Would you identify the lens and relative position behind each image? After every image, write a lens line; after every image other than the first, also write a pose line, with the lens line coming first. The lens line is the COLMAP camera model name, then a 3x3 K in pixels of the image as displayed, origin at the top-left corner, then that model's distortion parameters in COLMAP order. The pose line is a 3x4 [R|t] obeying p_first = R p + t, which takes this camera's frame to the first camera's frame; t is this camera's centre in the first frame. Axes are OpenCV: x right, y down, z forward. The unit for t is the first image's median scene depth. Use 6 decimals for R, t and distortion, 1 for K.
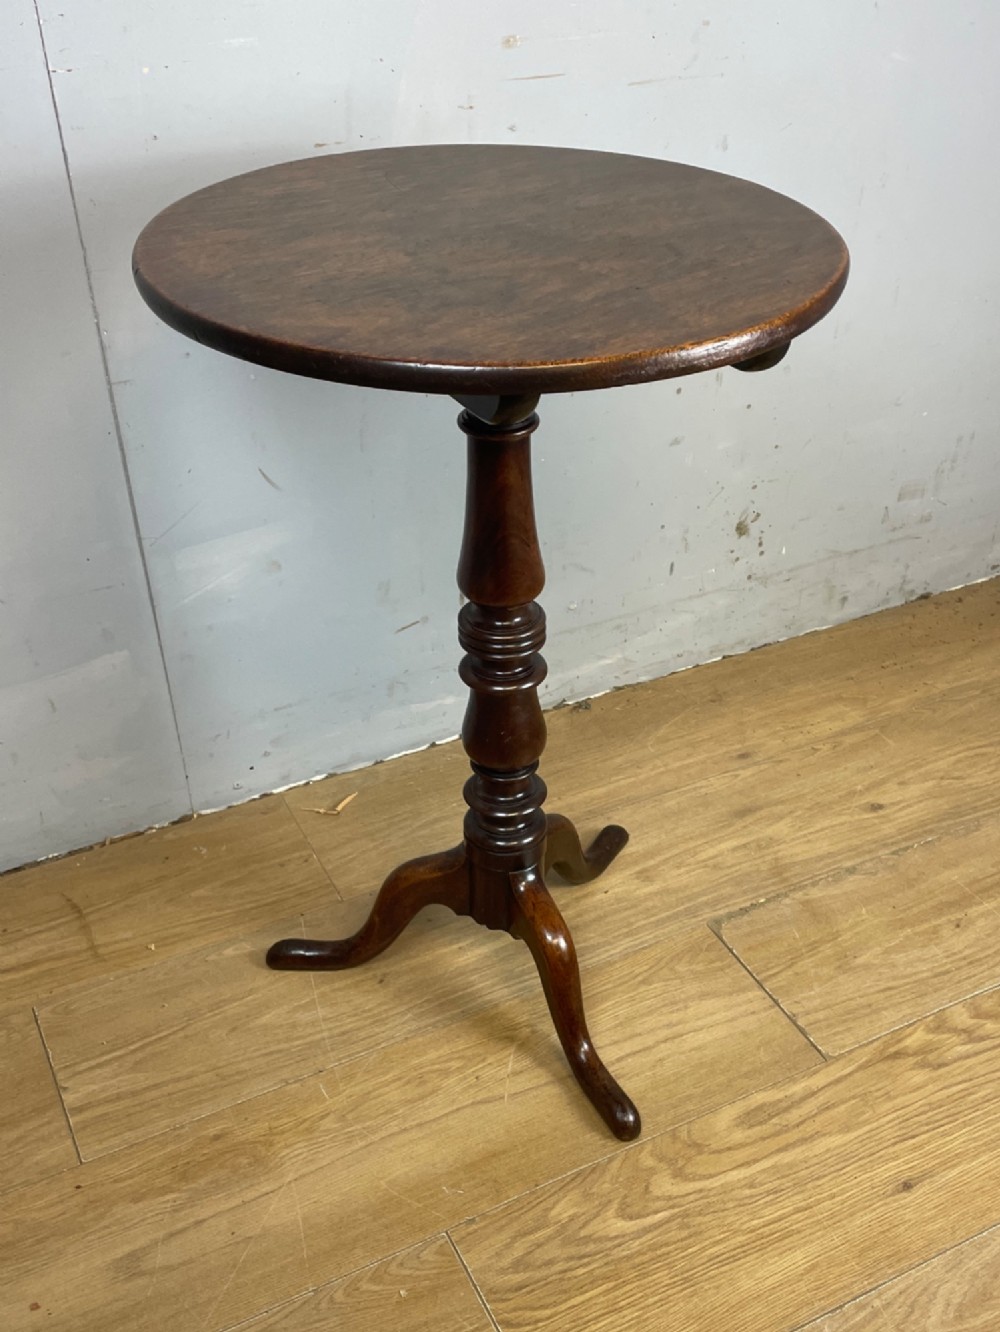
lens RADIAL K [[1429.6, 0, 554.9], [0, 1429.6, 720.5], [0, 0, 1]] dist [0.084310, 0.000000]
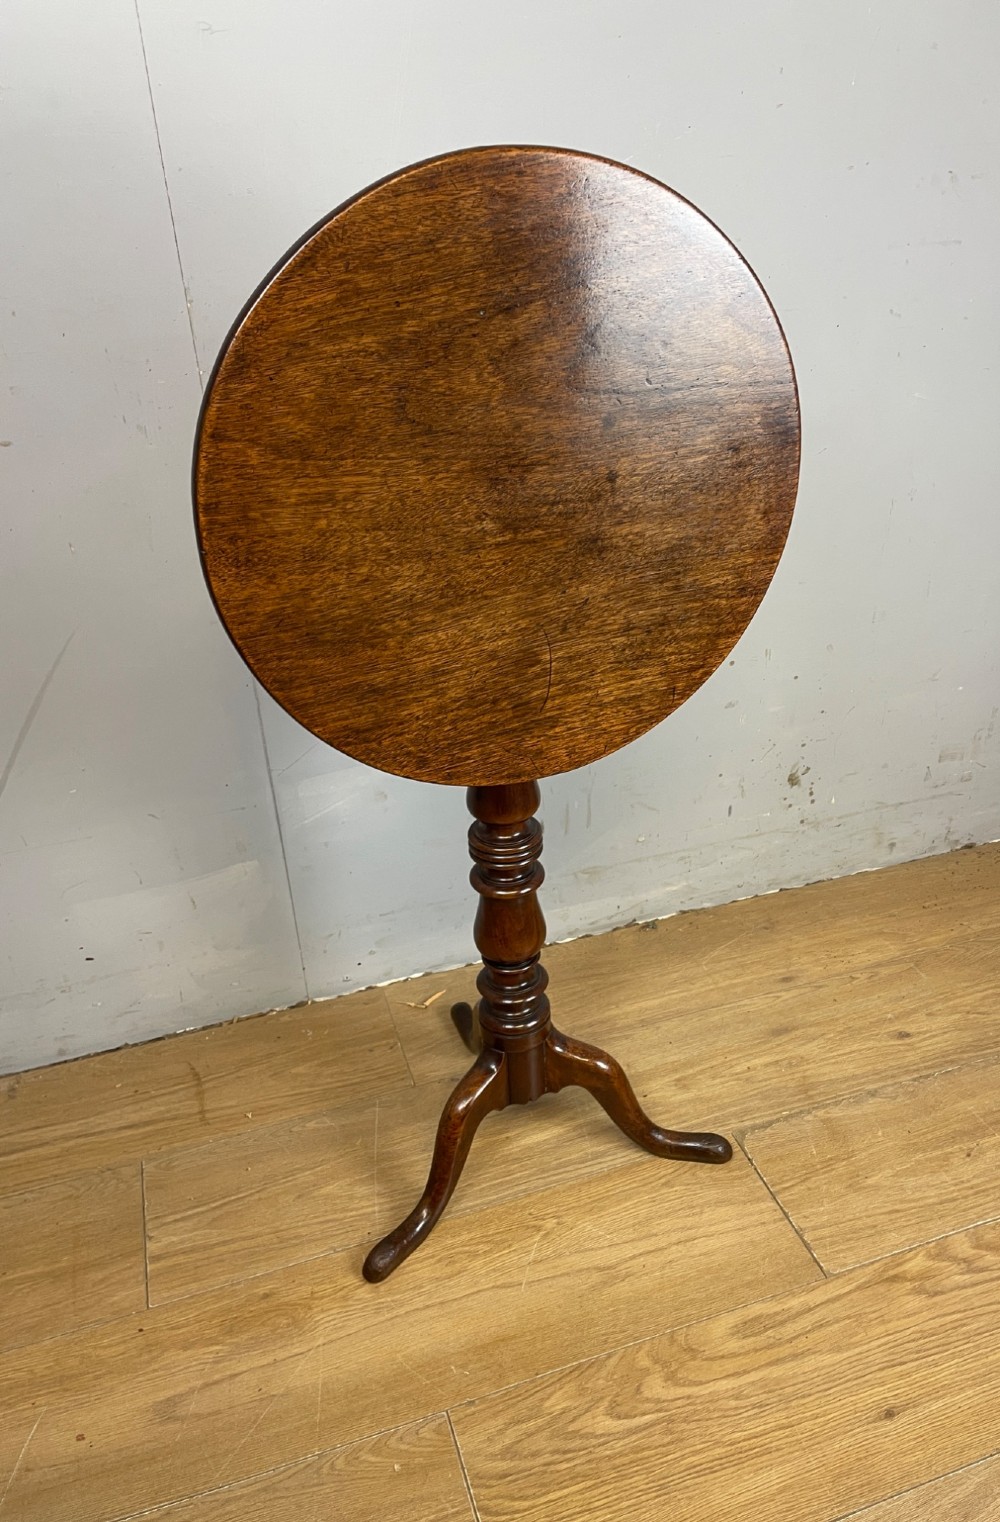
lens RADIAL K [[1167.3, 0, 562.3], [0, 1167.3, 755.9], [0, 0, 1]] dist [0.091485, -0.101713]
pose [[0.988685, 0.034063, -0.146085, 0.107021], [-0.055332, 0.988015, -0.144101, -0.007498], [0.139425, 0.150554, 0.978721, 0.055095]]
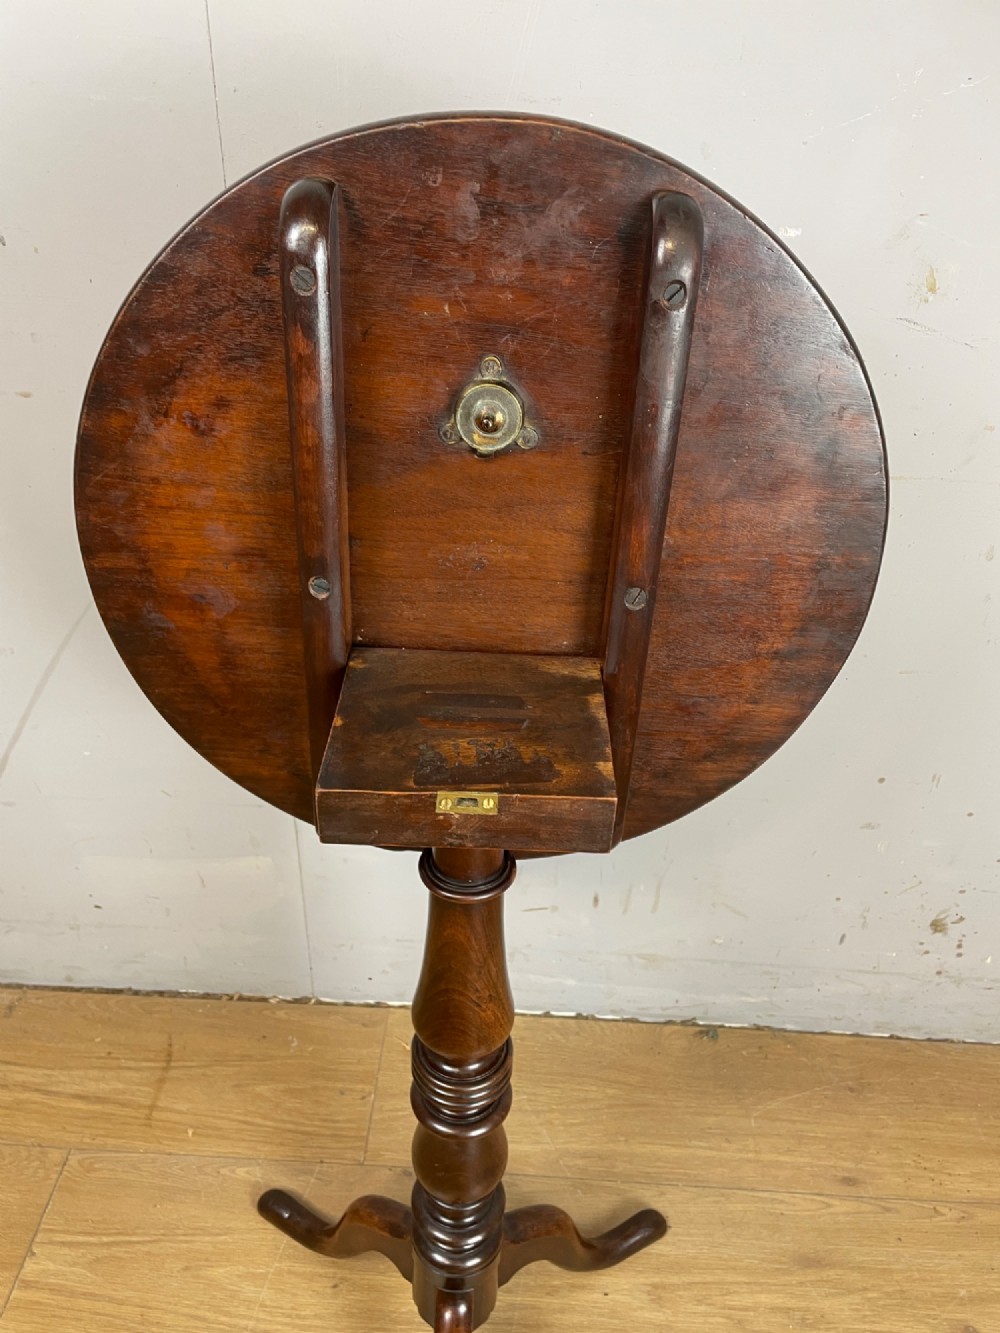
lens RADIAL K [[1024.0, 0, 496.5], [0, 1024.0, 664.0], [0, 0, 1]] dist [0.085748, -0.109609]
pose [[0.860364, 0.284693, -0.422758, 0.155565], [-0.316545, 0.948562, -0.005429, -0.256667], [0.399466, 0.138492, 0.906226, 0.351297]]
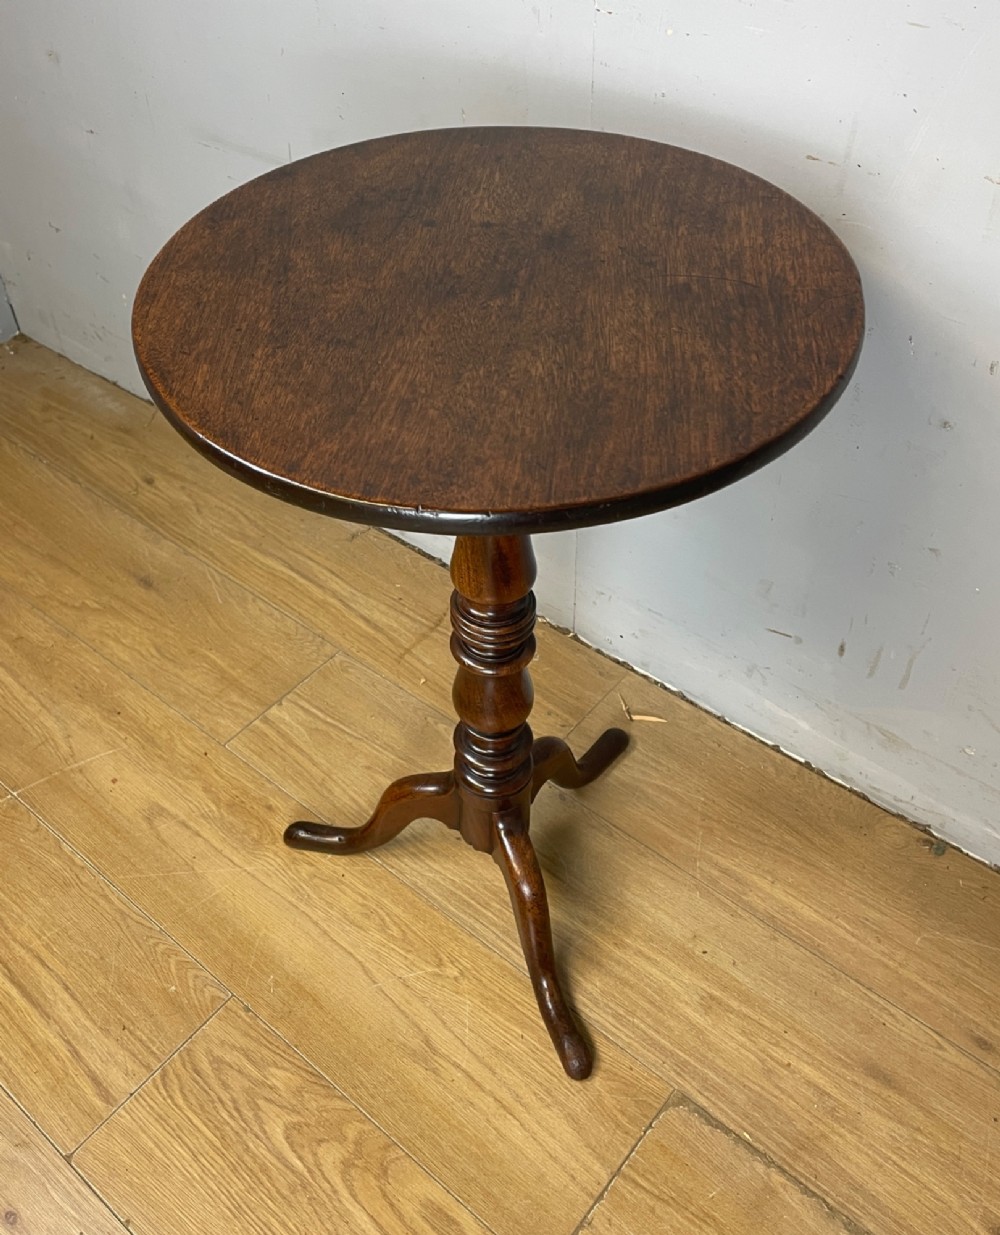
lens RADIAL K [[1207.0, 0, 435.4], [0, 1207.0, 557.4], [0, 0, 1]] dist [0.048588, 0.000000]
pose [[0.354791, 0.607712, -0.710499, 0.421583], [-0.505113, 0.764077, 0.401307, -0.367140], [0.786755, 0.216503, 0.578051, 0.398045]]
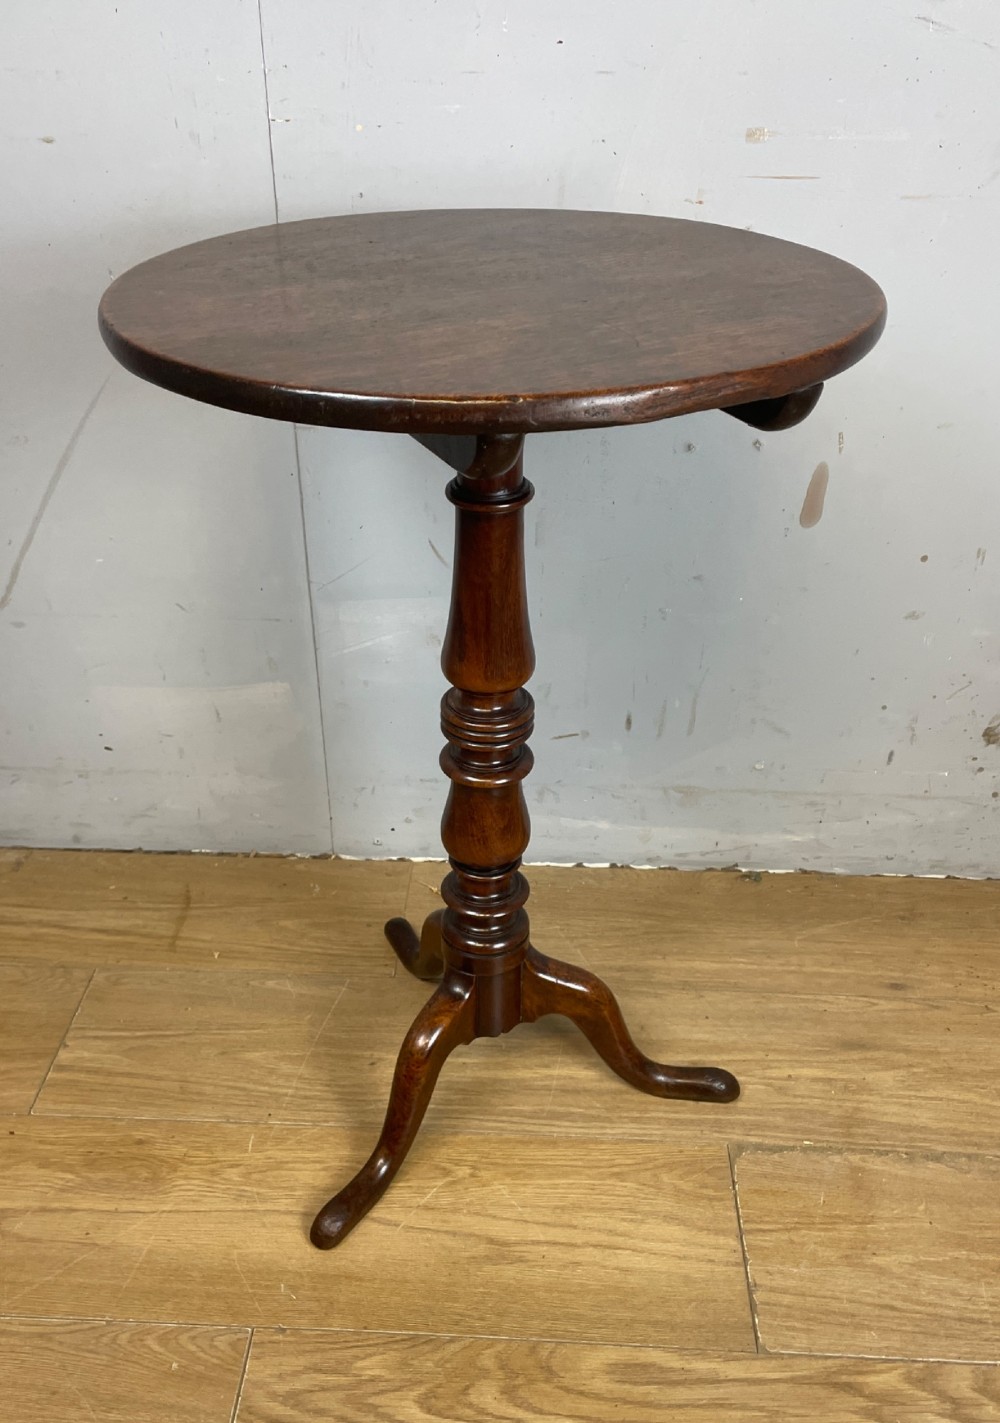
lens RADIAL K [[1309.7, 0, 480.5], [0, 1309.7, 786.8], [0, 0, 1]] dist [0.058331, 0.000000]
pose [[0.856895, 0.273766, -0.436787, 0.286499], [-0.295740, 0.955091, 0.018438, -0.037593], [0.422219, 0.113376, 0.899376, 0.211438]]
